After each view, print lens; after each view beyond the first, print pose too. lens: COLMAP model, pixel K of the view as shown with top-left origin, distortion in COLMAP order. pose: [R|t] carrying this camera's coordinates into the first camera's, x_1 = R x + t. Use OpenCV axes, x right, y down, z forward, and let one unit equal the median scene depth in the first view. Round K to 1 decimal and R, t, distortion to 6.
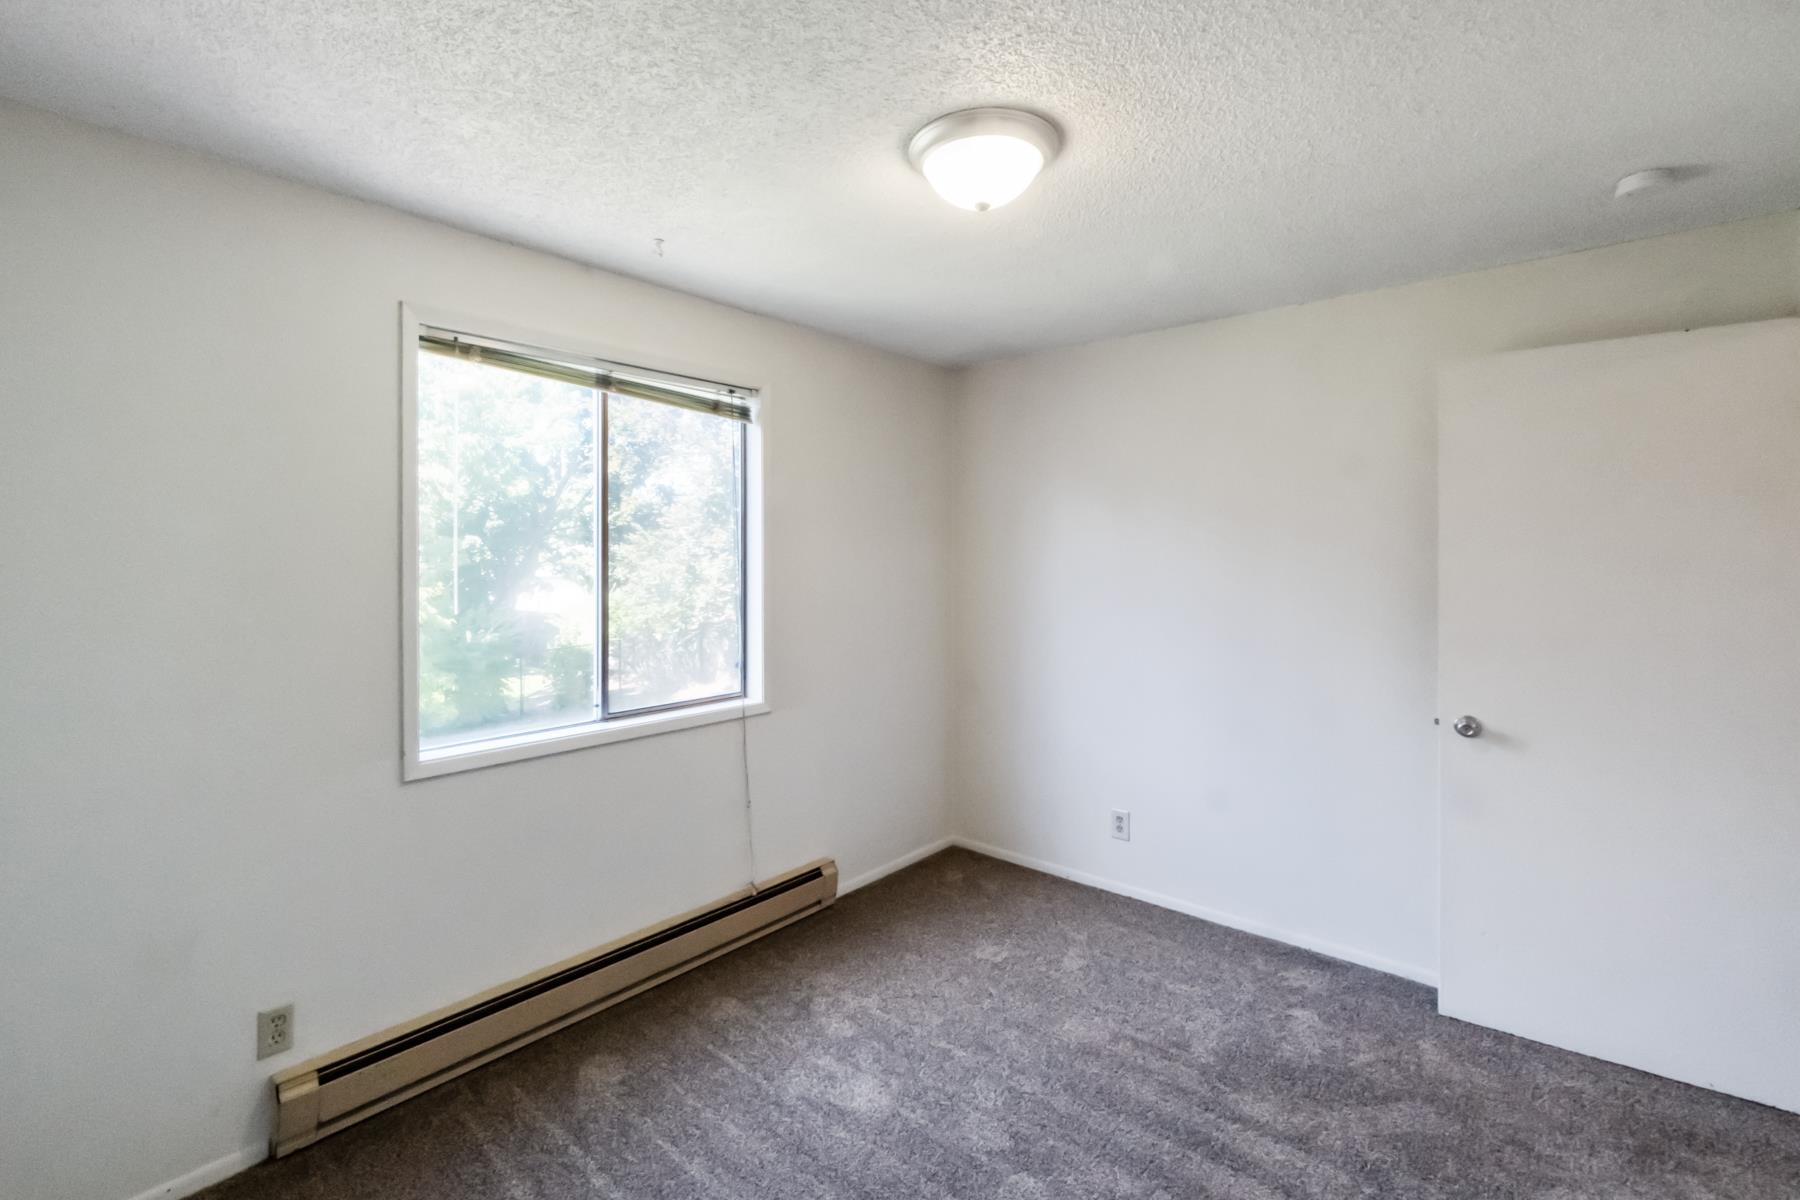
lens RADIAL K [[805.5, 0, 901.1], [0, 805.5, 545.9], [0, 0, 1]] dist [0.001470, 0.000441]
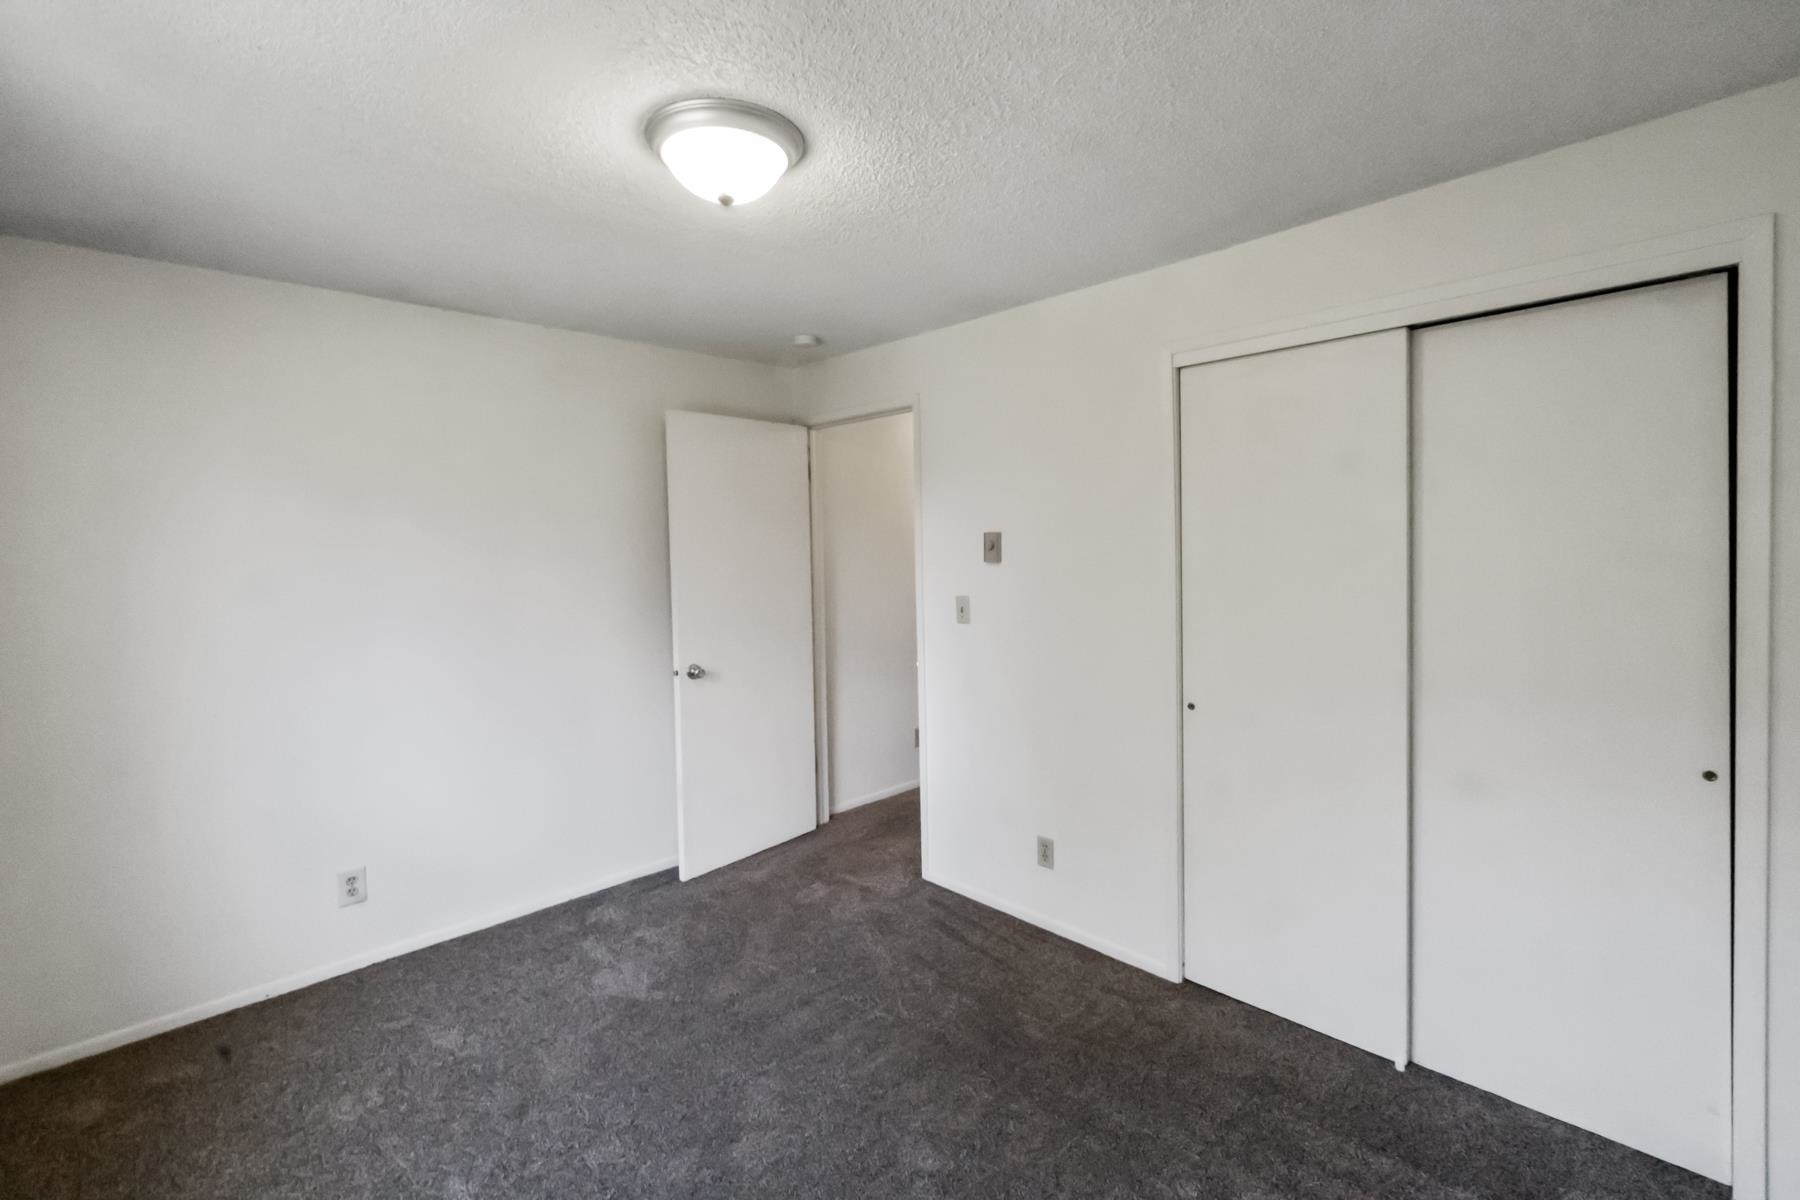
lens RADIAL K [[773.2, 0, 867.8], [0, 773.2, 555.8], [0, 0, 1]] dist [-0.001547, -0.000501]
pose [[0.118896, -0.021639, 0.992671, -0.533372], [0.005364, 0.999762, 0.021151, -0.007457], [-0.992892, 0.002810, 0.118984, 0.461665]]
